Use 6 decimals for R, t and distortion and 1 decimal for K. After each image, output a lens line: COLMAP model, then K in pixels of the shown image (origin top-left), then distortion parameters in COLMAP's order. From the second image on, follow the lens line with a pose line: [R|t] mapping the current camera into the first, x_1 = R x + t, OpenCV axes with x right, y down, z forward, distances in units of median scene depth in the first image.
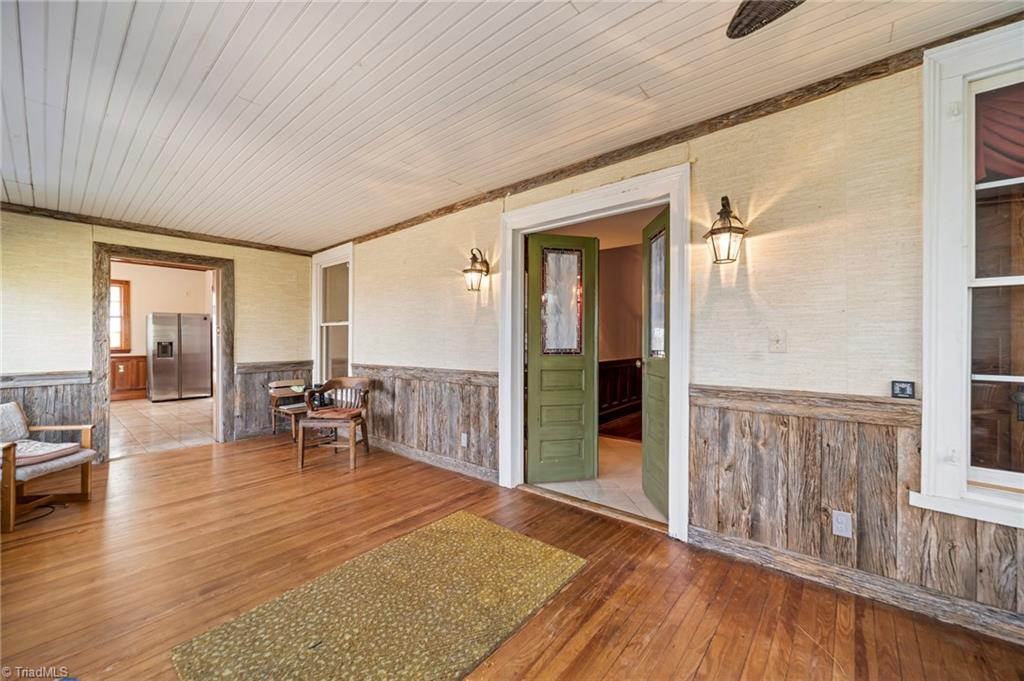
lens RADIAL K [[397.6, 0, 512.0], [0, 397.6, 340.5], [0, 0, 1]] dist [-0.001670, 0.000142]
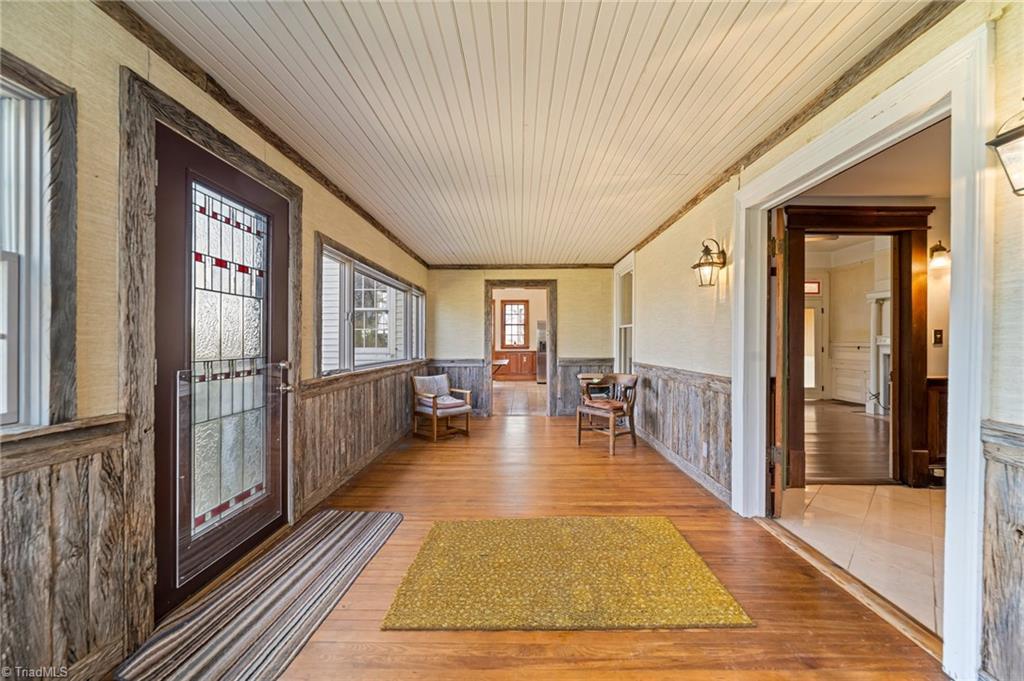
lens RADIAL K [[388.8, 0, 513.1], [0, 388.8, 342.6], [0, 0, 1]] dist [-0.000071, 0.000394]
pose [[0.635574, 0.006157, -0.772016, 0.293041], [-0.002379, 0.999979, 0.006017, -0.001042], [0.772037, -0.001988, 0.635575, 0.090866]]
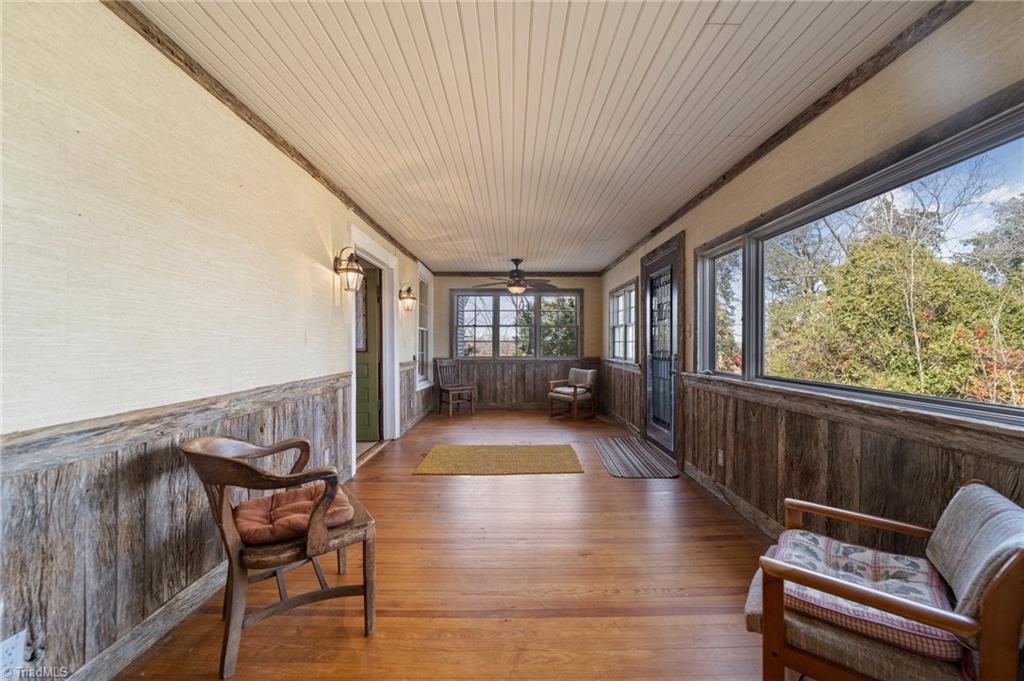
lens RADIAL K [[397.6, 0, 512.0], [0, 397.6, 340.5], [0, 0, 1]] dist [-0.001670, 0.000142]
pose [[-0.648968, 0.002401, 0.760812, -1.062432], [0.000461, 0.999996, -0.002763, 0.003064], [-0.760815, -0.001442, -0.648967, 1.282183]]
